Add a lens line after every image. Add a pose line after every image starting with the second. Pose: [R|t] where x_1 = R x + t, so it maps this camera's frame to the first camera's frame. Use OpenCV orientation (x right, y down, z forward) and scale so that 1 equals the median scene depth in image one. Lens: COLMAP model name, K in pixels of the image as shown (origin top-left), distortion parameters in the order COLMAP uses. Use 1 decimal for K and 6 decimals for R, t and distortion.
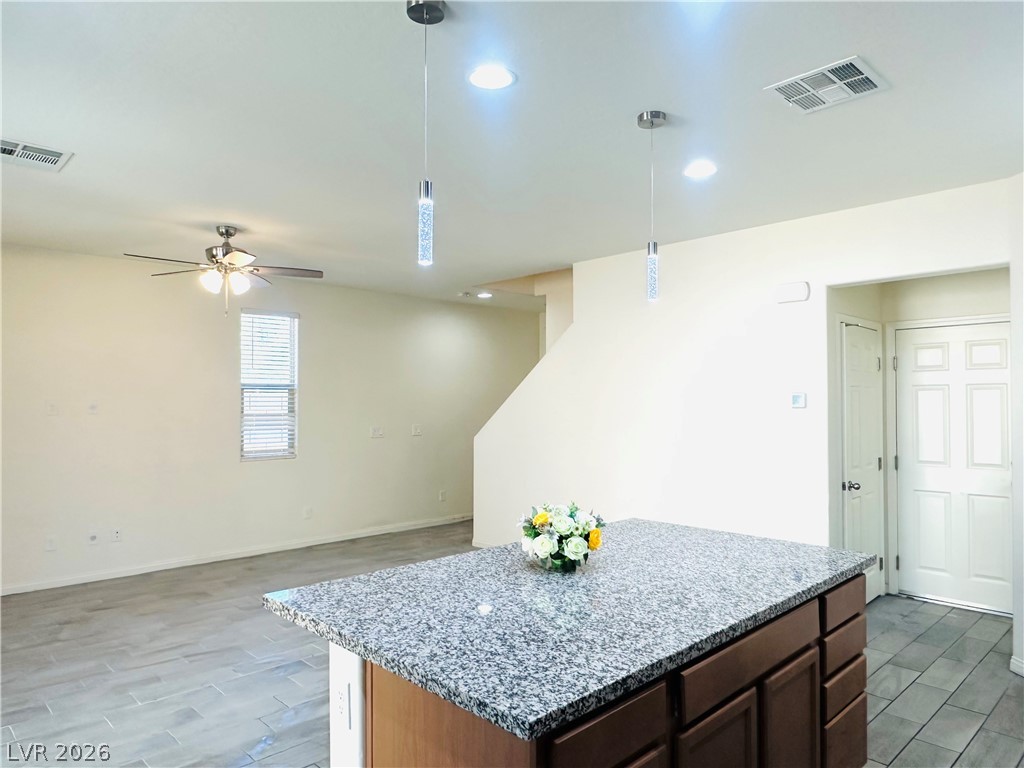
lens RADIAL K [[672.3, 0, 514.1], [0, 672.3, 393.7], [0, 0, 1]] dist [-0.000926, -0.001873]
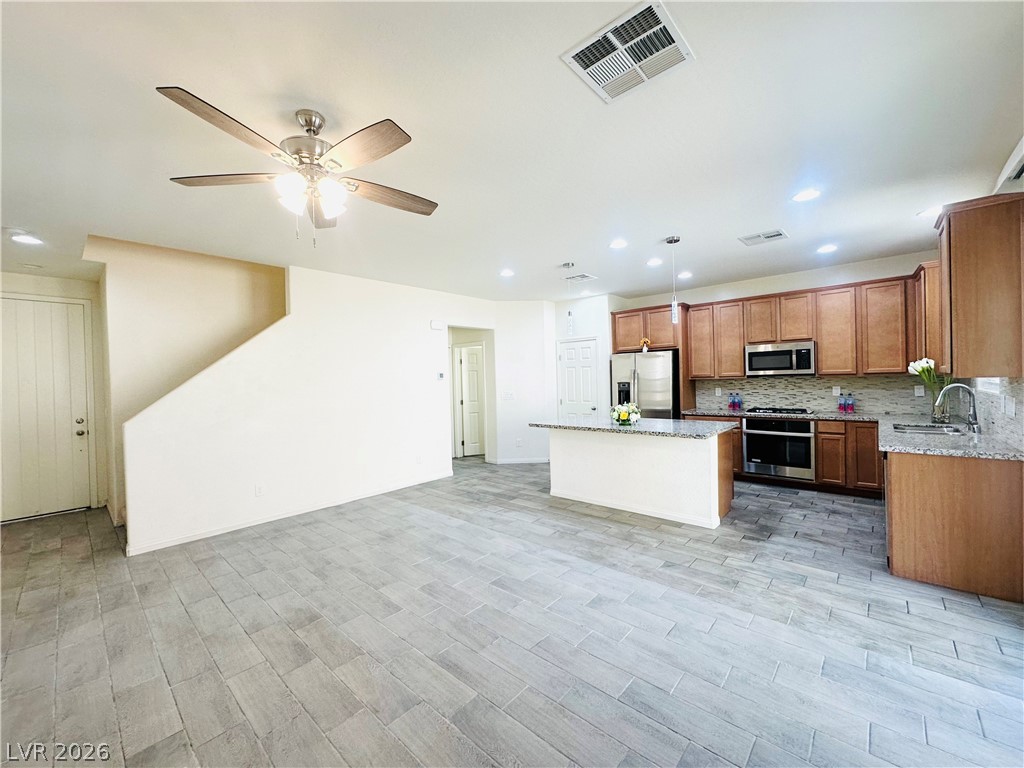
lens RADIAL K [[409.7, 0, 511.3], [0, 409.7, 383.1], [0, 0, 1]] dist [-0.004547, 0.000833]
pose [[-0.066077, -0.004908, 0.997802, -1.146110], [0.016201, 0.999851, 0.005991, 0.036588], [-0.997683, 0.016561, -0.065987, 1.092718]]
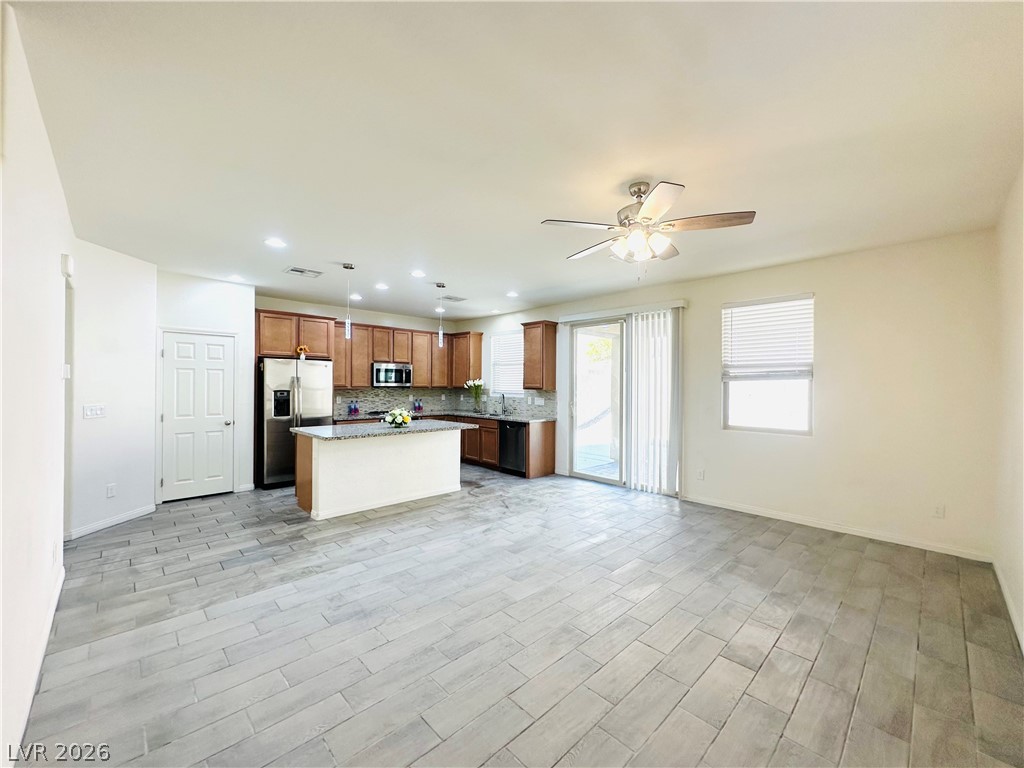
lens RADIAL K [[409.7, 0, 510.7], [0, 409.7, 384.4], [0, 0, 1]] dist [-0.004547, 0.000833]
pose [[-0.999972, -0.005086, 0.005547, -0.339191], [-0.005151, 0.999917, -0.011819, 0.041924], [-0.005487, -0.011848, -0.999915, 2.062838]]
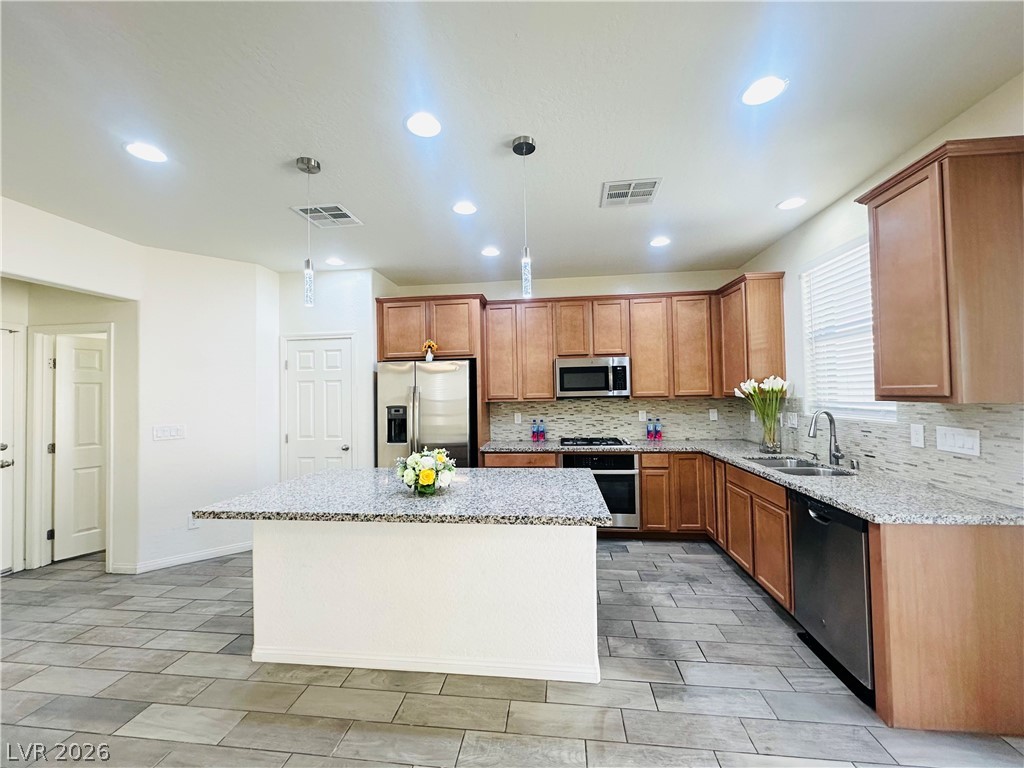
lens RADIAL K [[409.7, 0, 511.9], [0, 409.7, 384.6], [0, 0, 1]] dist [-0.004547, 0.000833]
pose [[-0.631766, 0.032159, 0.774492, -0.514353], [0.011199, 0.999413, -0.032363, 0.032286], [-0.775079, -0.011772, -0.631755, 0.966225]]
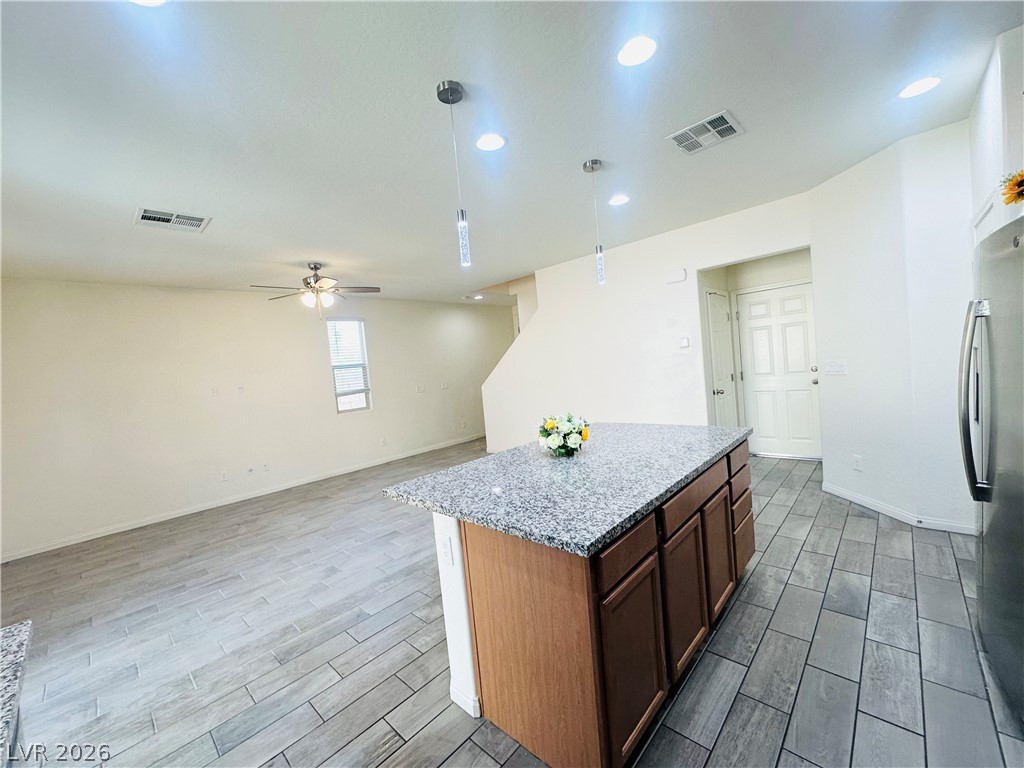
lens RADIAL K [[409.7, 0, 511.9], [0, 409.7, 384.6], [0, 0, 1]] dist [-0.004547, 0.000833]
pose [[0.994821, -0.092781, 0.041517, -0.053561], [0.090192, 0.994091, 0.060401, 0.016750], [-0.046876, -0.056344, 0.997310, 0.031048]]
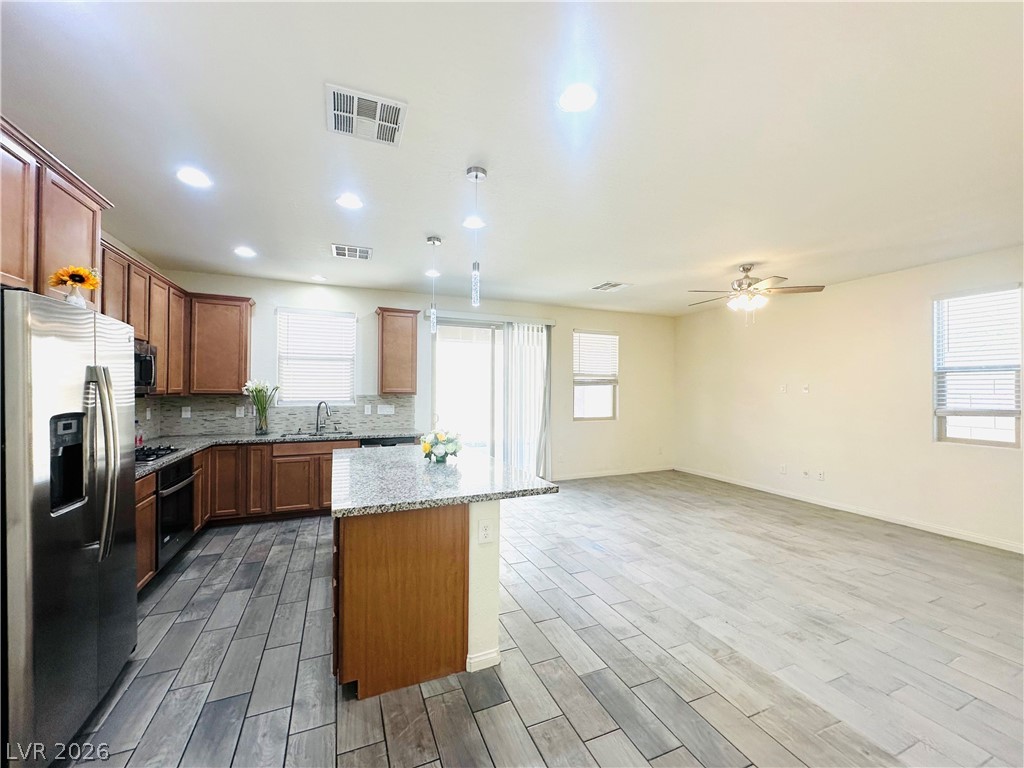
lens RADIAL K [[409.7, 0, 511.6], [0, 409.7, 384.5], [0, 0, 1]] dist [-0.004547, 0.000833]
pose [[-0.359210, -0.009509, -0.933208, 0.779907], [0.006517, 0.999898, -0.012697, 0.027680], [0.933234, -0.010642, -0.359112, 1.110398]]
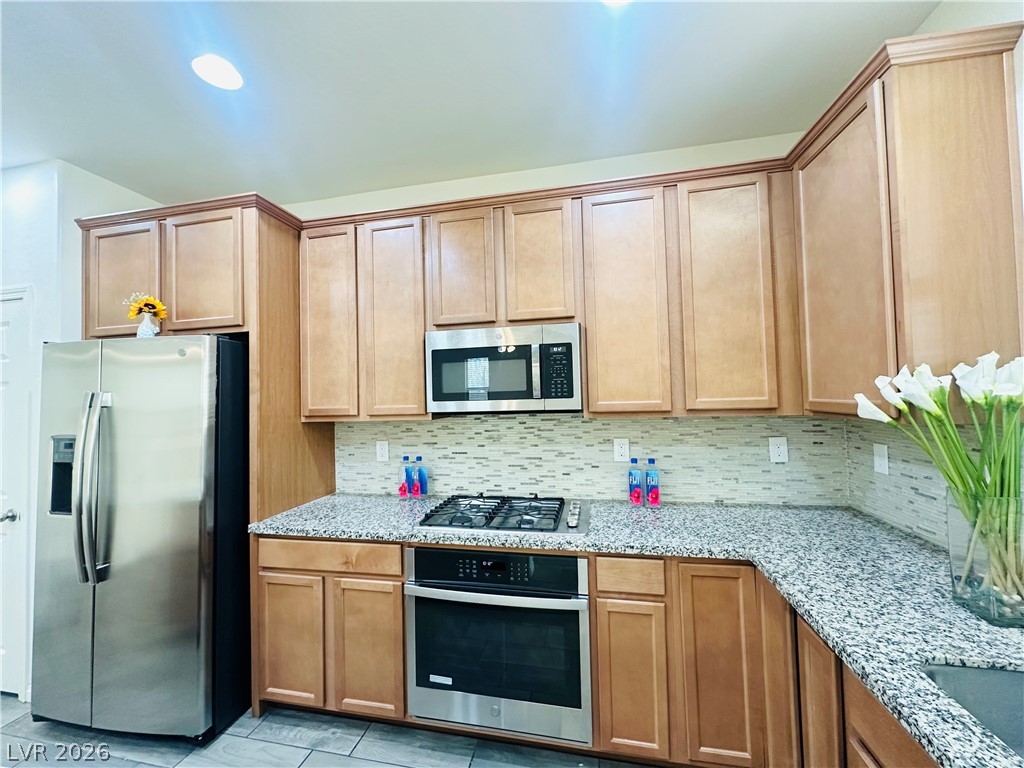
lens RADIAL K [[409.7, 0, 511.1], [0, 409.7, 385.2], [0, 0, 1]] dist [-0.004547, 0.000833]
pose [[-0.559045, 0.040344, 0.828155, -0.202393], [0.016773, 0.999161, -0.037352, 0.016121], [-0.828968, -0.006990, -0.559253, 0.331452]]
